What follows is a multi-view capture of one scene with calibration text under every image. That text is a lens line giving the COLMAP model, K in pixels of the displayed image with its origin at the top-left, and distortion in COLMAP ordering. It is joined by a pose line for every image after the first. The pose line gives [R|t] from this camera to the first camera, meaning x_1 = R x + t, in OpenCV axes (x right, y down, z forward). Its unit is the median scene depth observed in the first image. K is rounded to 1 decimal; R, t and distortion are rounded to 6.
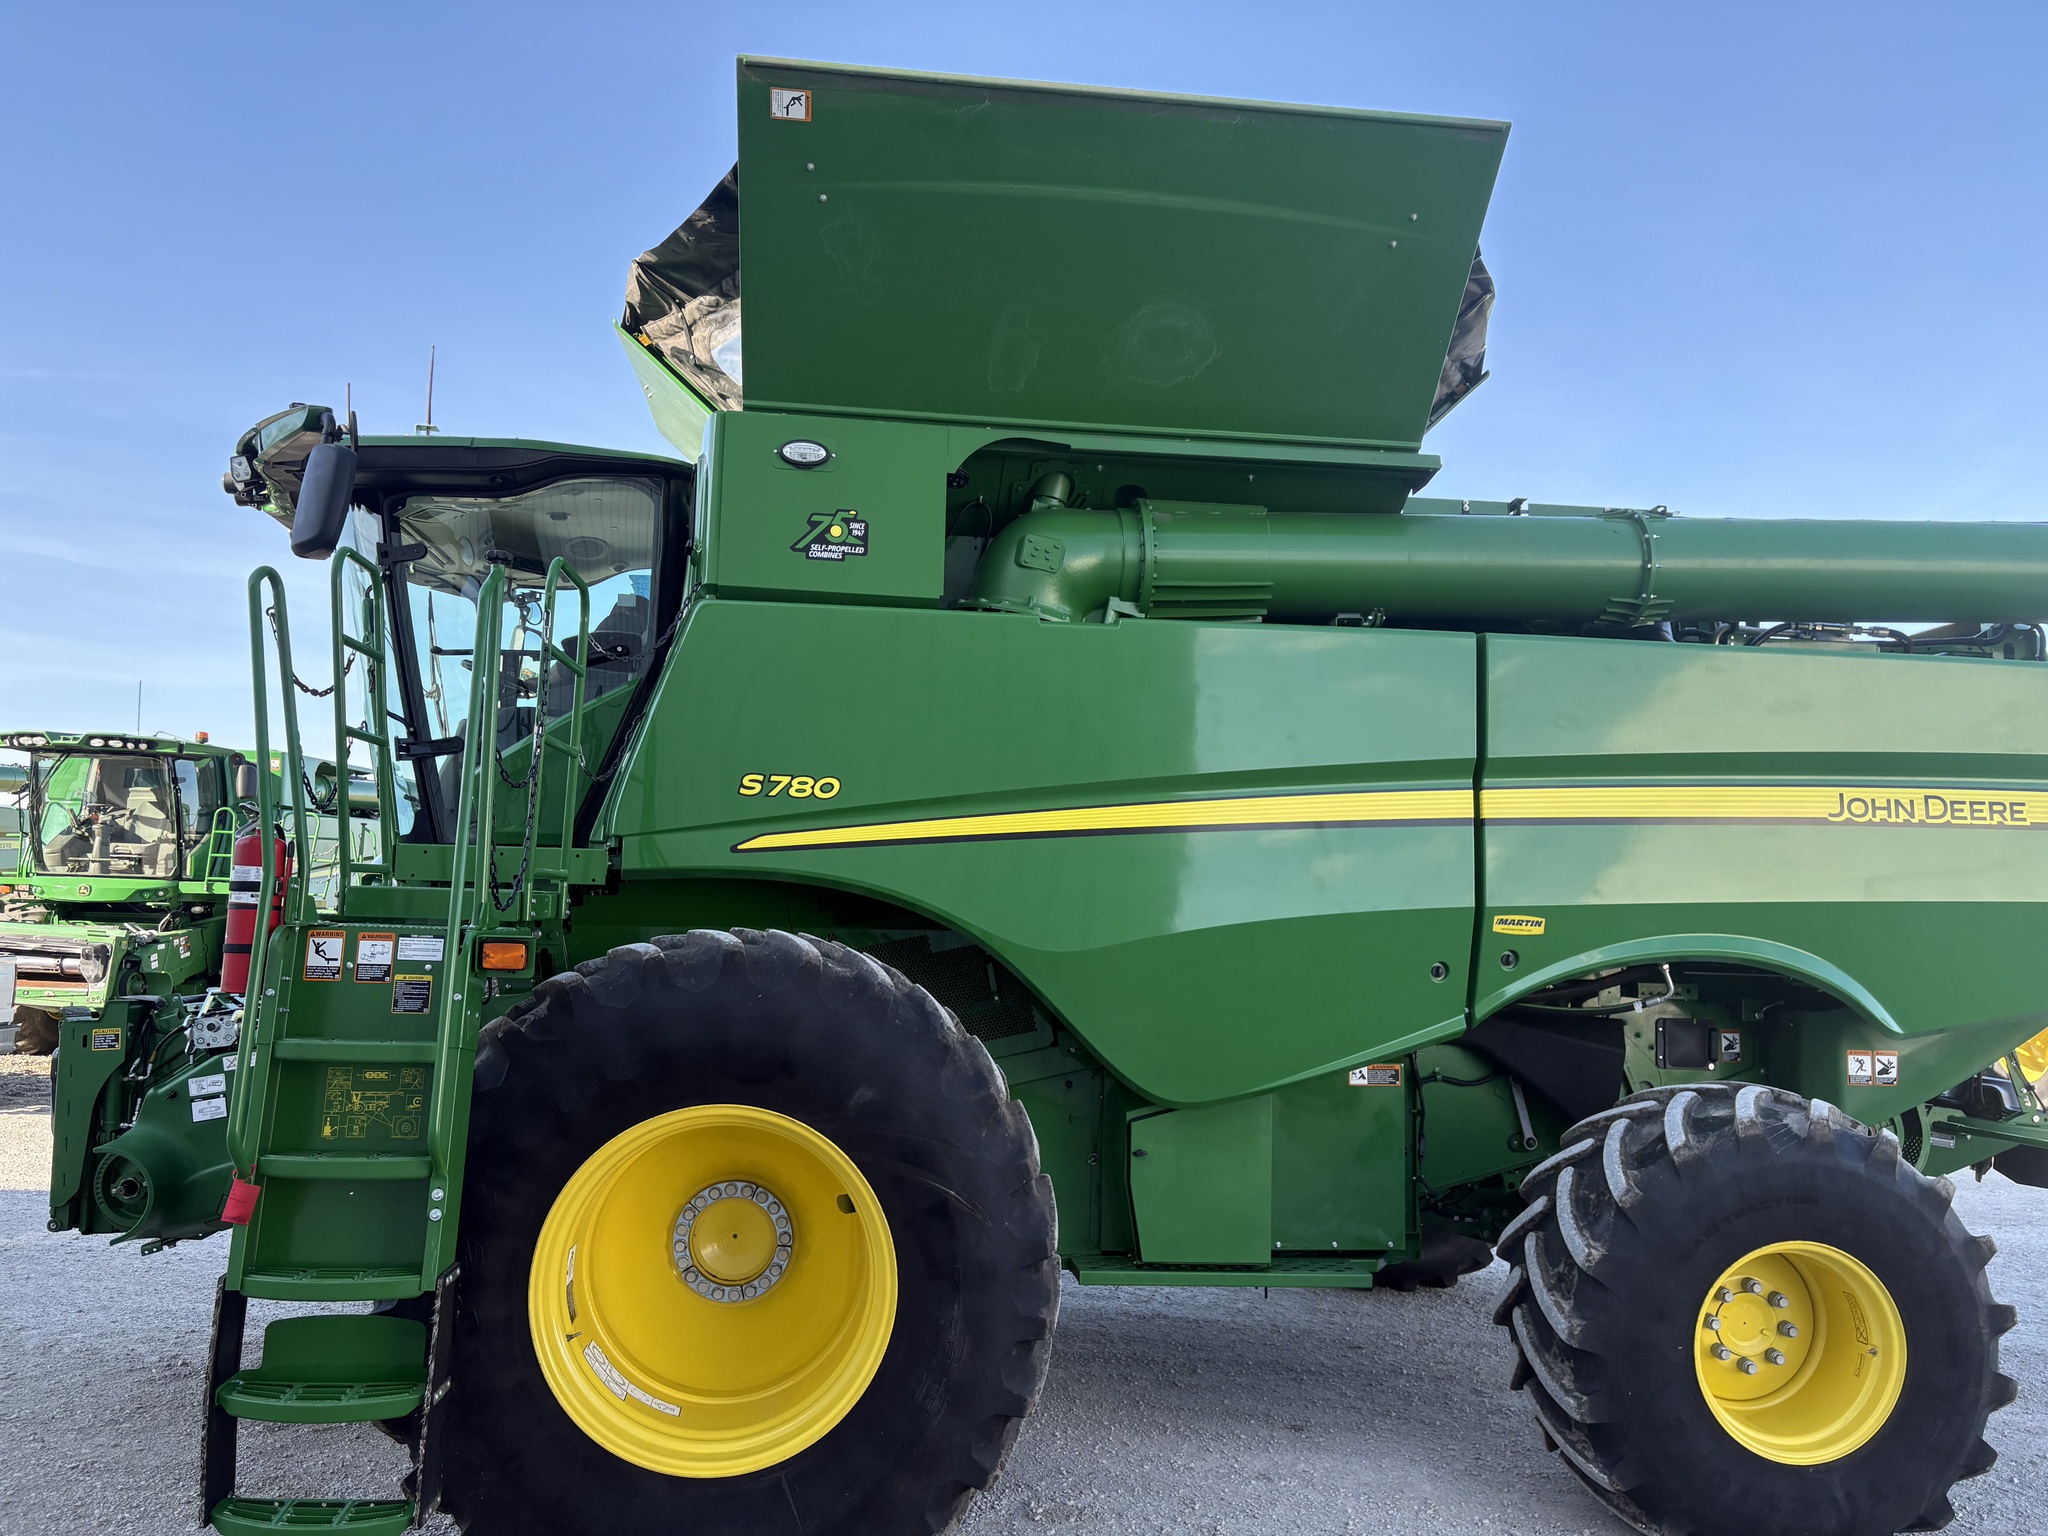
lens RADIAL K [[1558.5, 0, 1036.6], [0, 1558.5, 767.3], [0, 0, 1]] dist [0.014380, 0.008309]
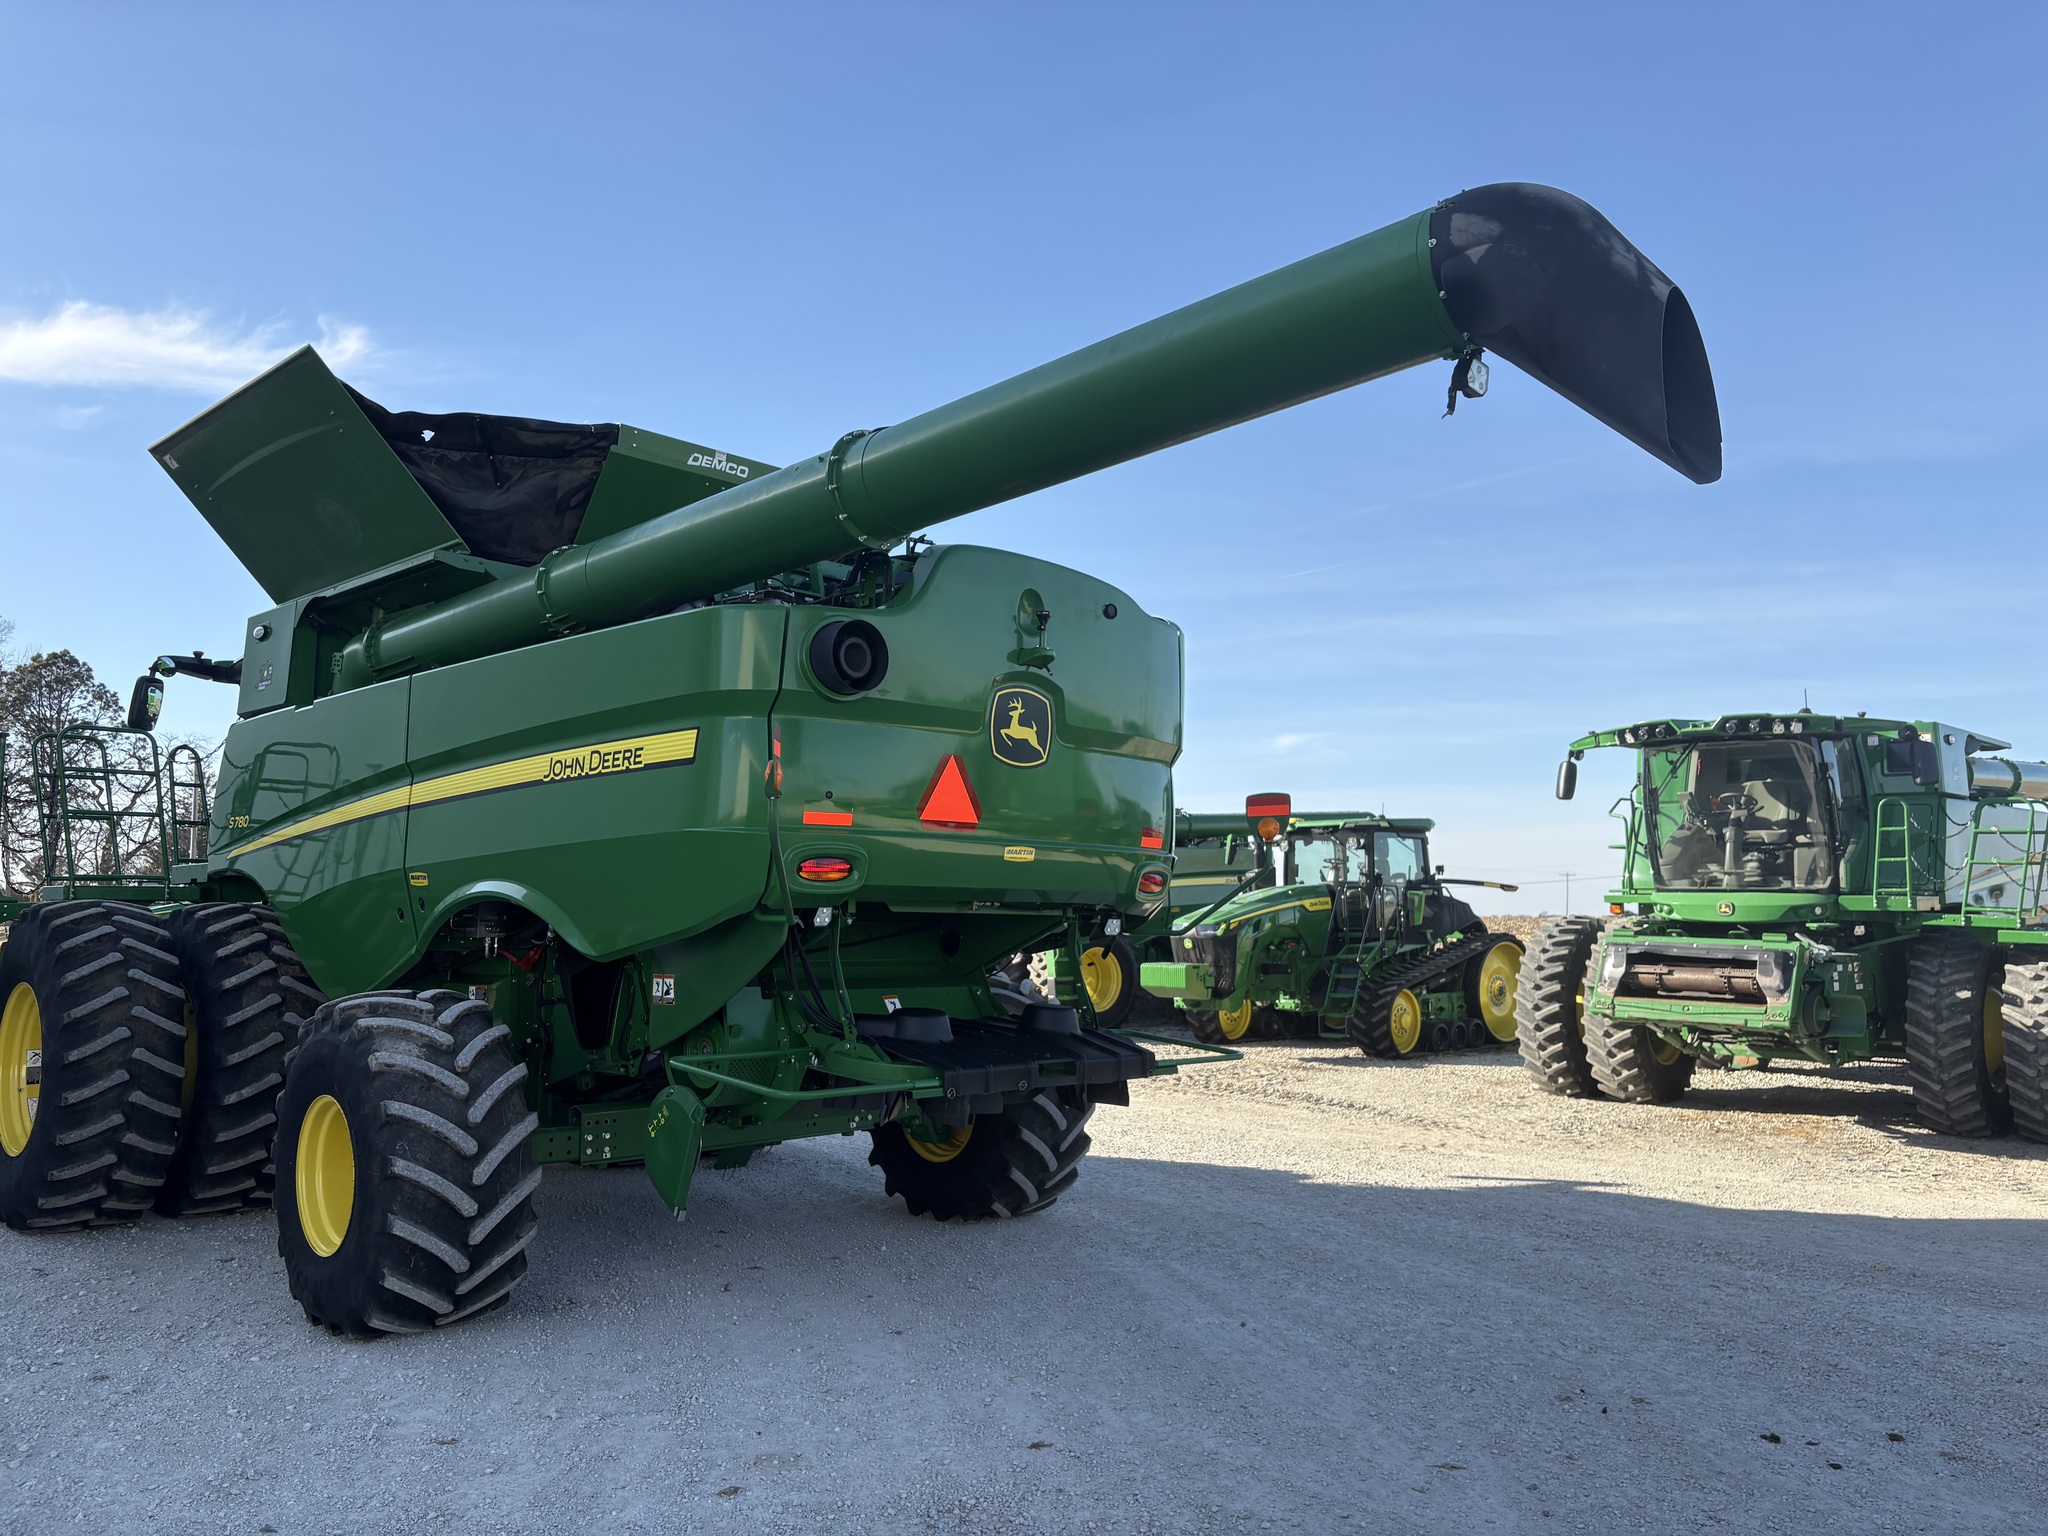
lens RADIAL K [[1558.5, 0, 1036.6], [0, 1558.5, 767.3], [0, 0, 1]] dist [0.014380, 0.008309]
pose [[0.637917, -0.104393, -0.762996, 1.676122], [0.089615, 0.994101, -0.061088, 0.131538], [0.764873, -0.029406, 0.643510, 0.509062]]
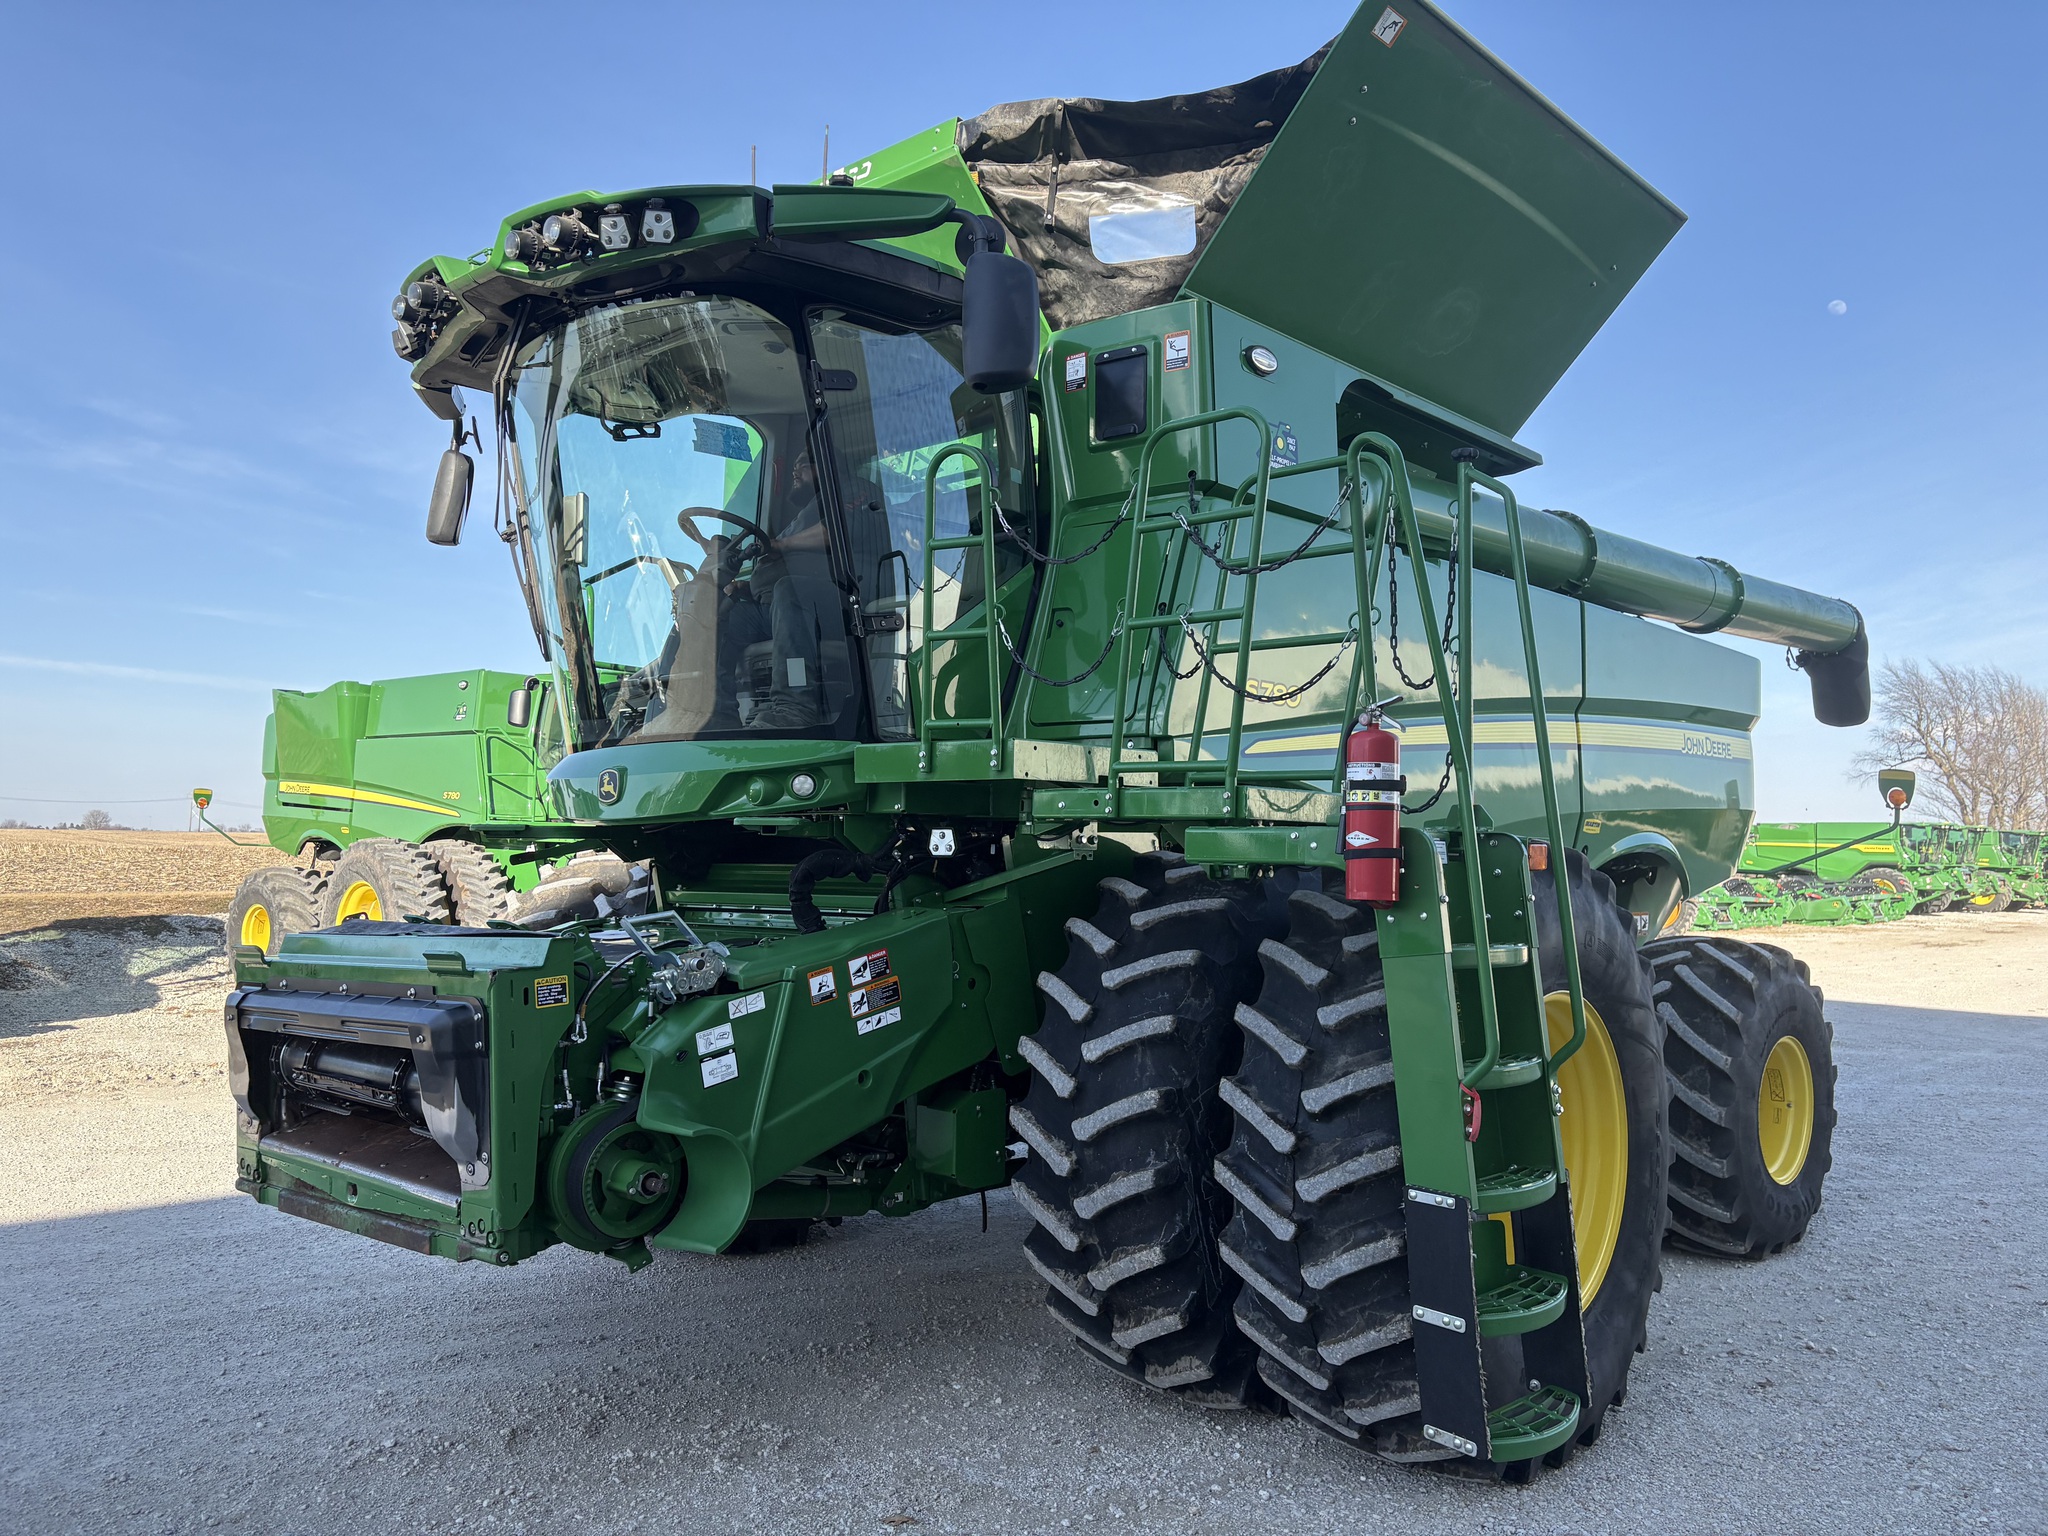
lens RADIAL K [[1551.5, 0, 1031.9], [0, 1551.5, 757.9], [0, 0, 1]] dist [0.022720, 0.010767]
pose [[0.760171, 0.022021, 0.649350, -0.865387], [-0.058953, 0.997641, 0.035182, 0.026124], [-0.647043, -0.065026, 0.759675, 0.306194]]
